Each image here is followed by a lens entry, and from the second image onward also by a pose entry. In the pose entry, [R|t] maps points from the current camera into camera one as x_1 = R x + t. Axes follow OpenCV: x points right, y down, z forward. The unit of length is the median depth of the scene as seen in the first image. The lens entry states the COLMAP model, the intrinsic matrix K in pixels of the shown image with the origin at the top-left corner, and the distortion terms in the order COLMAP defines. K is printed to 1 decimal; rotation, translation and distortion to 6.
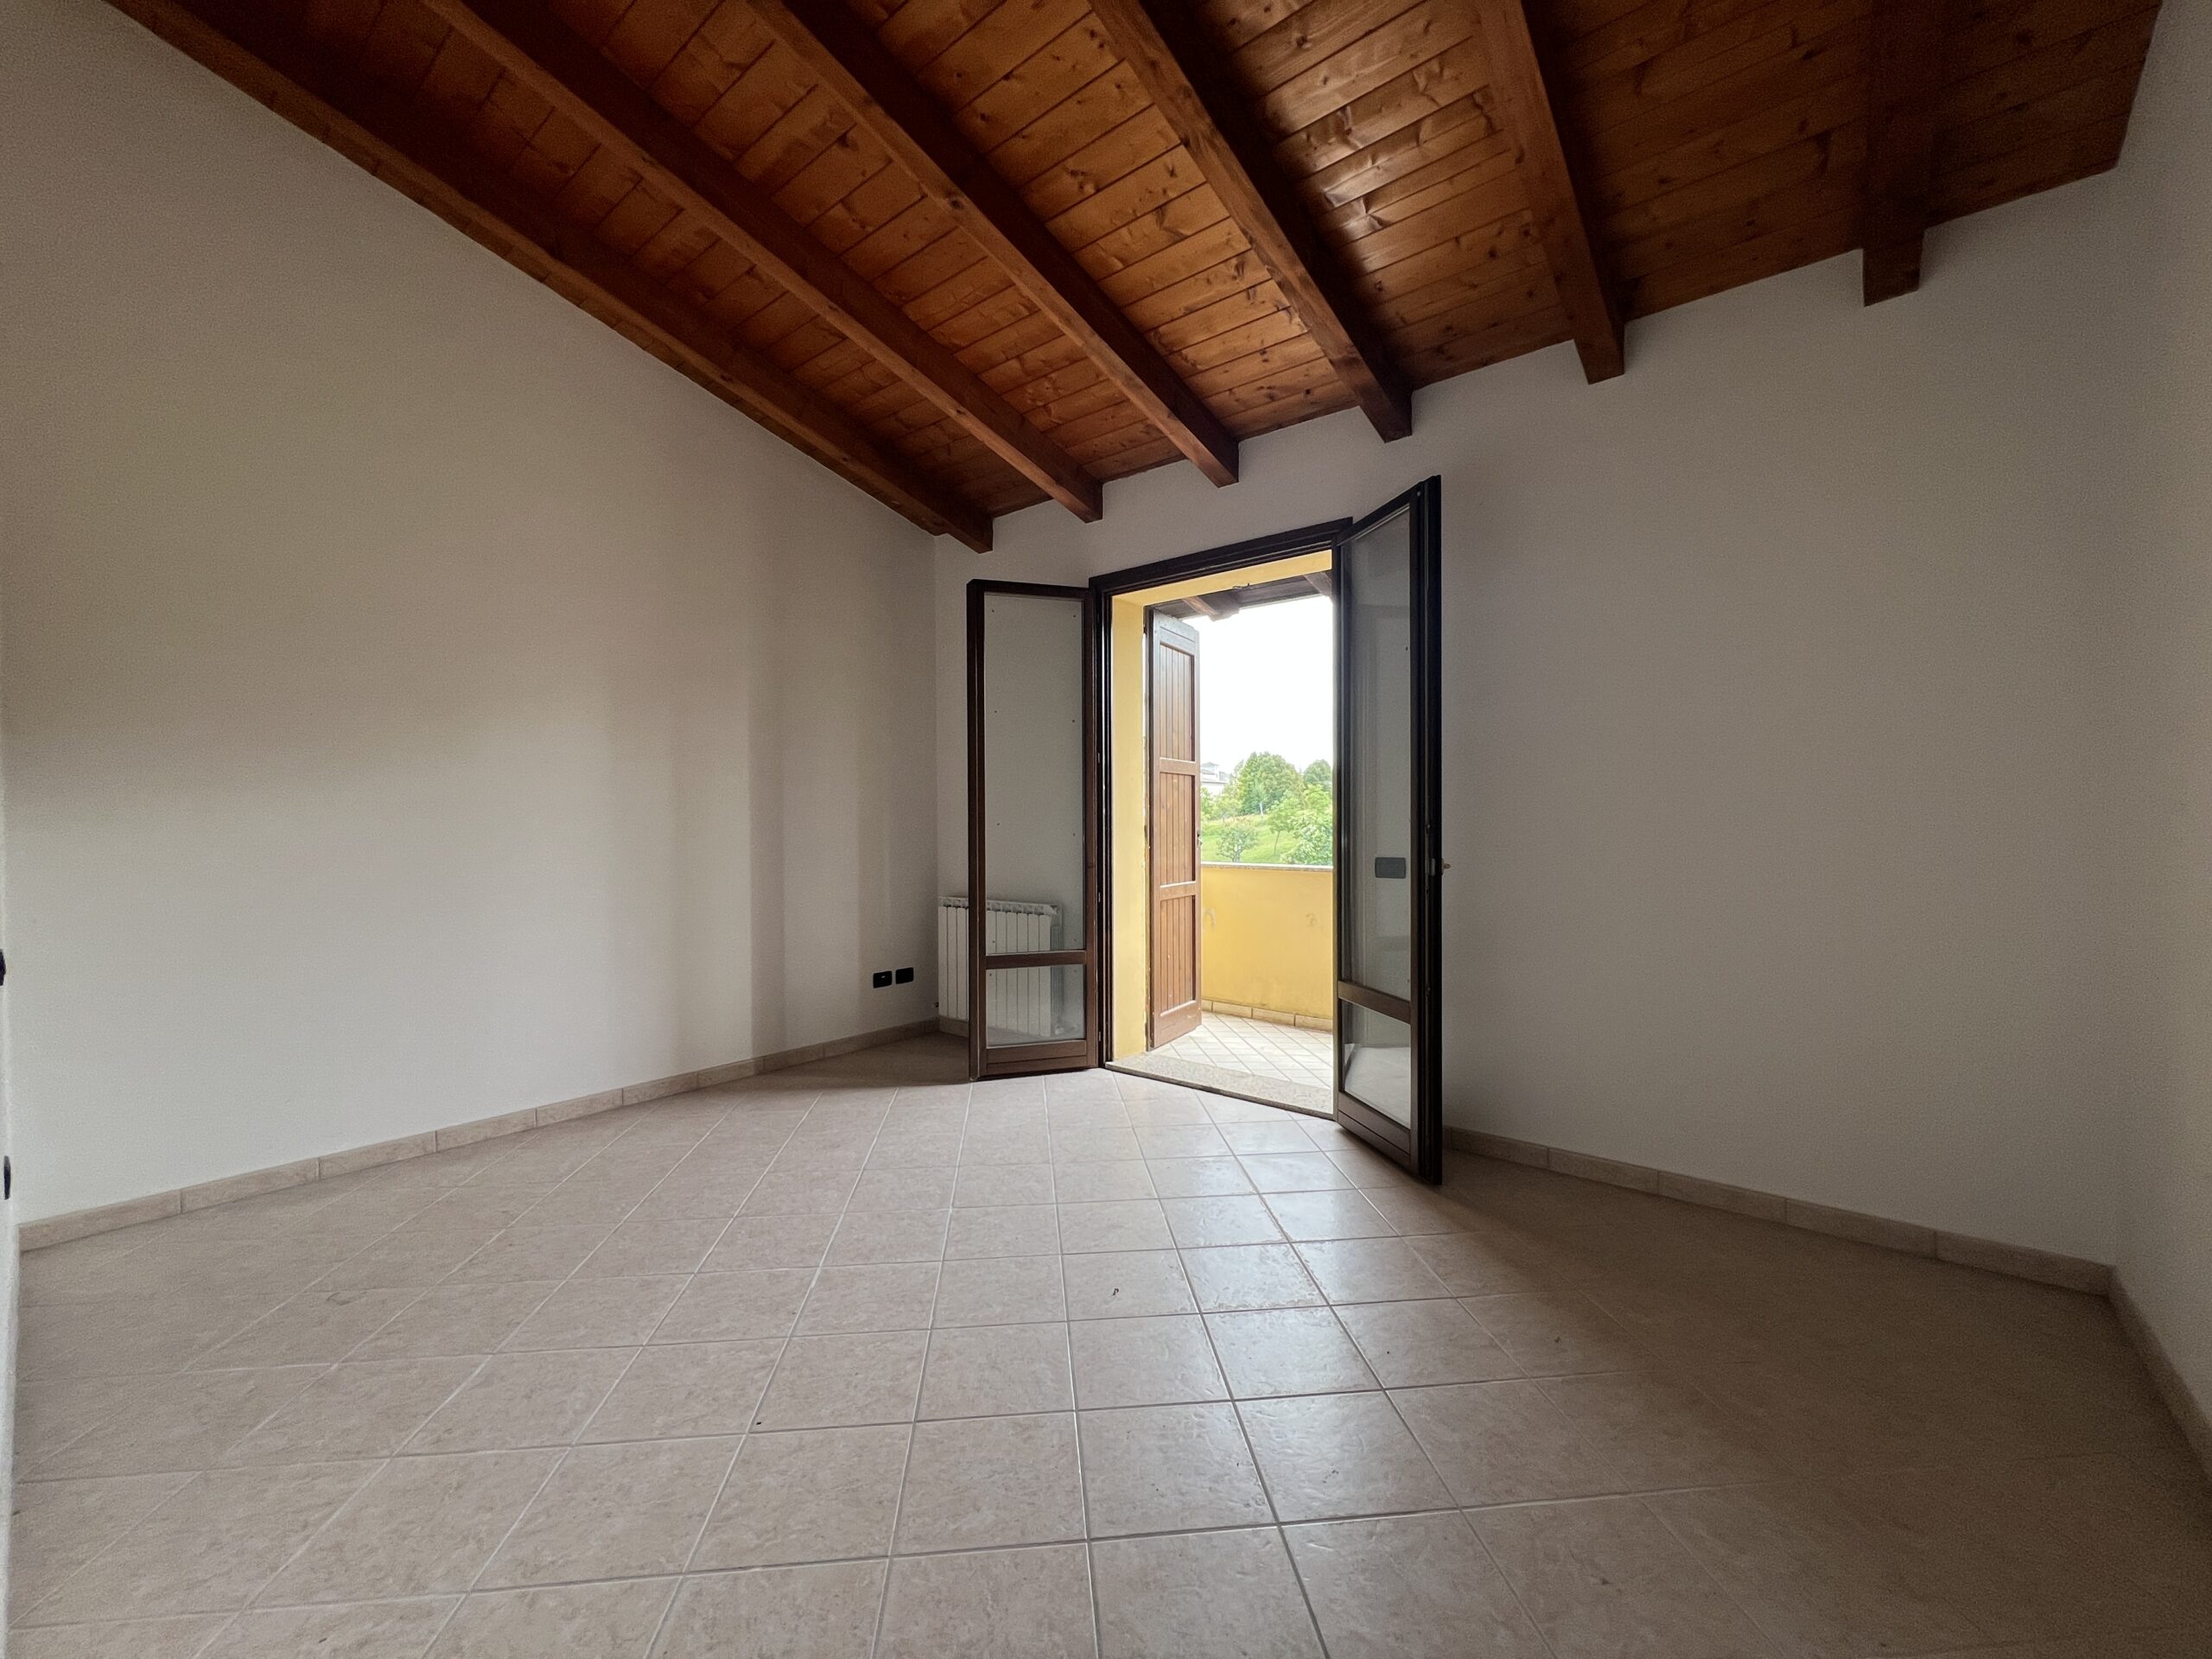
lens RADIAL K [[881.3, 0, 1104.4], [0, 881.3, 828.1], [0, 0, 1]] dist [-0.000206, -0.000222]
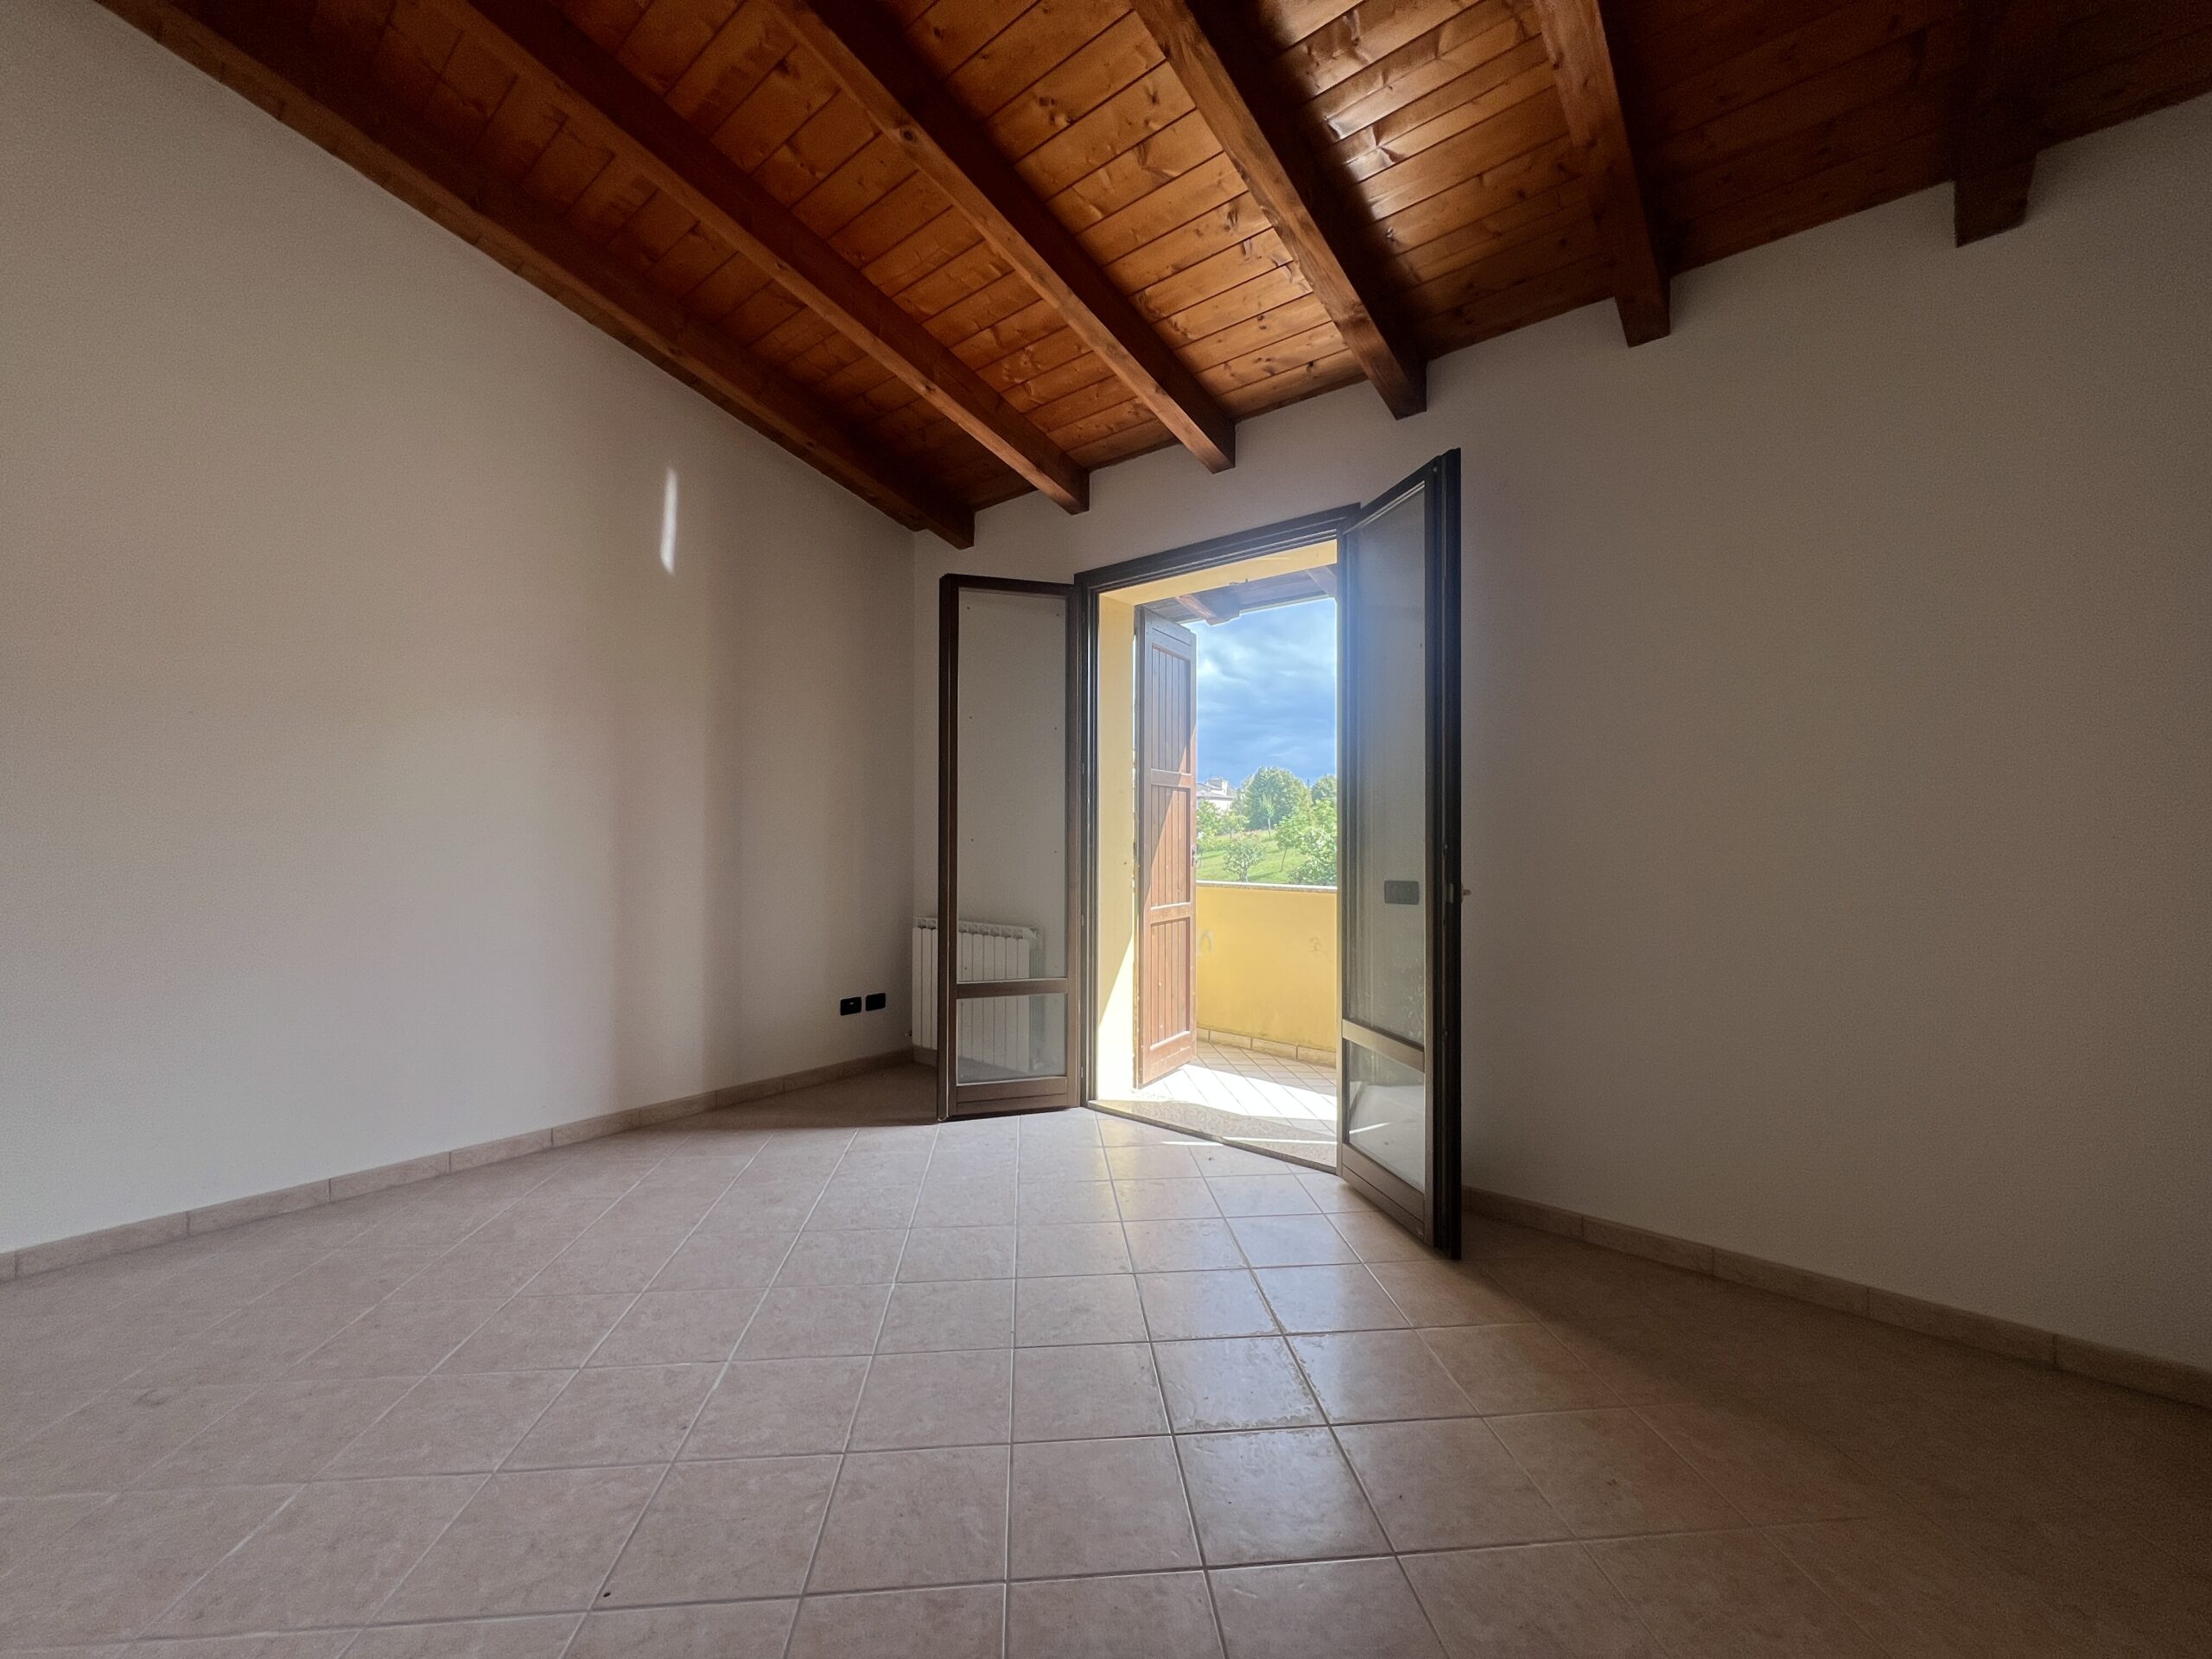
lens RADIAL K [[881.3, 0, 1104.4], [0, 881.3, 828.1], [0, 0, 1]] dist [-0.000206, -0.000222]
pose [[0.999936, 0.007224, -0.008689, 0.034722], [-0.007365, 0.999840, -0.016305, -0.003696], [0.008569, 0.016368, 0.999829, 0.117364]]
